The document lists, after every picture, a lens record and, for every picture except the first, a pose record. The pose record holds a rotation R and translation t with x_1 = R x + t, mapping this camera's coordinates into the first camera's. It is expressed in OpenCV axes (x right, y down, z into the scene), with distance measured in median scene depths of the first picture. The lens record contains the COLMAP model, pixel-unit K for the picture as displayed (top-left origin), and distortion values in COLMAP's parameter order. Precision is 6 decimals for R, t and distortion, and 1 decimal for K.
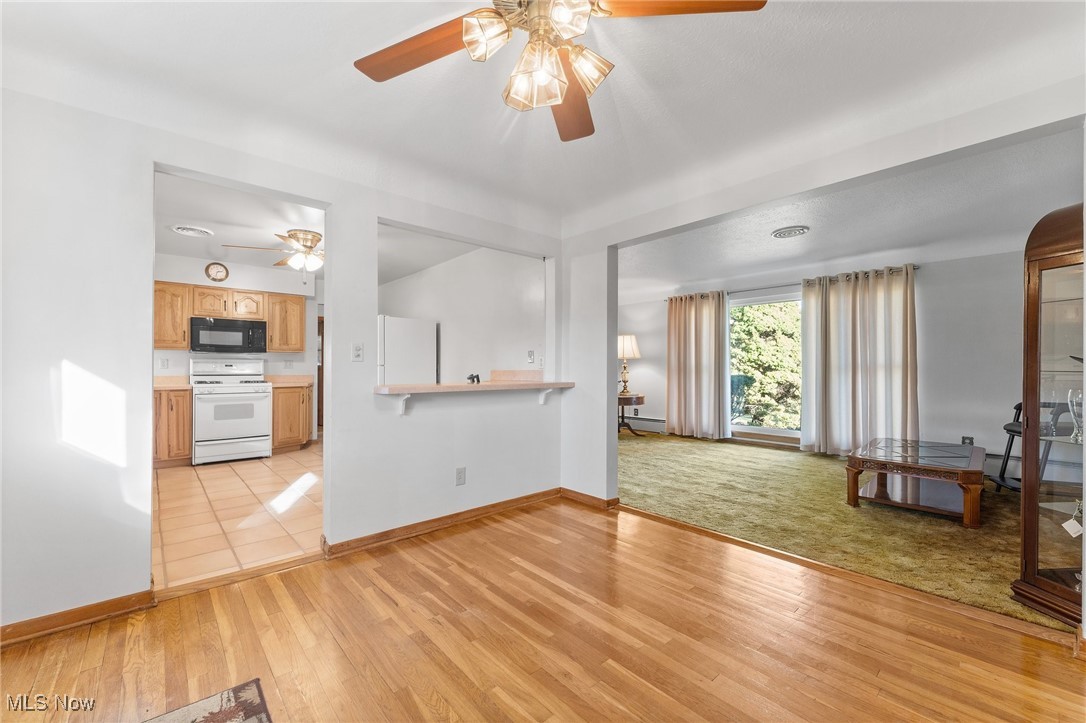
lens RADIAL K [[433.8, 0, 543.0], [0, 433.8, 361.5], [0, 0, 1]] dist [0.000134, 0.000094]
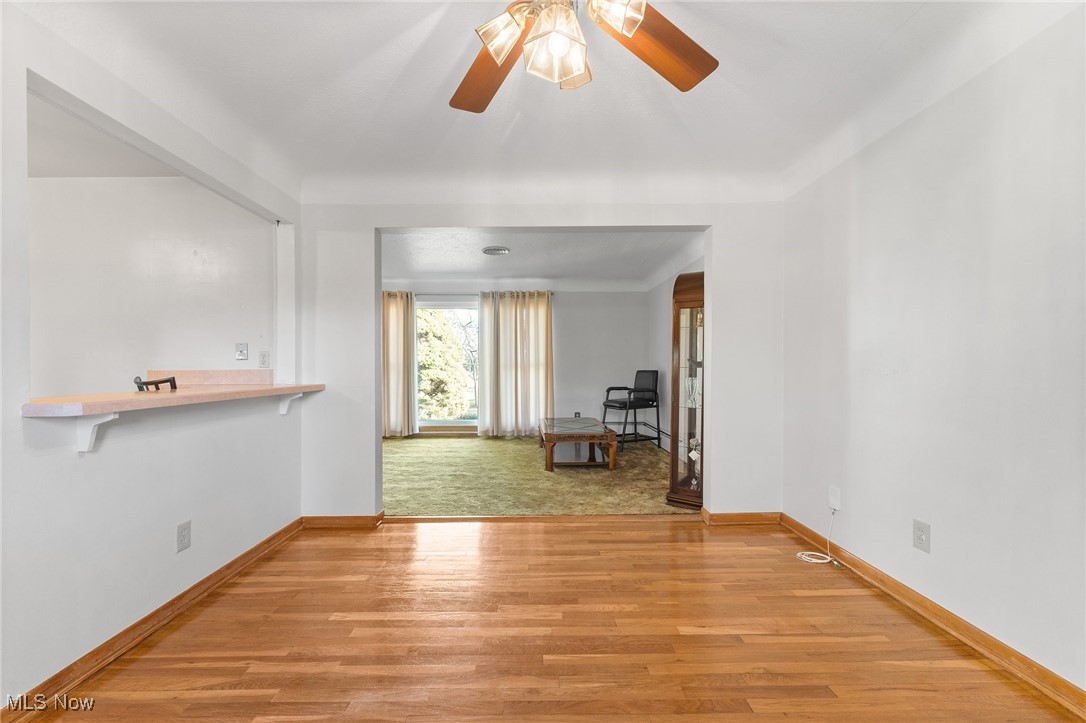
lens RADIAL K [[429.0, 0, 542.8], [0, 429.0, 366.5], [0, 0, 1]] dist [-0.001542, -0.000079]
pose [[0.661619, -0.002719, 0.749836, -0.257549], [-0.007634, 0.999917, 0.010361, 0.003045], [-0.749802, -0.012580, 0.661543, 0.154566]]
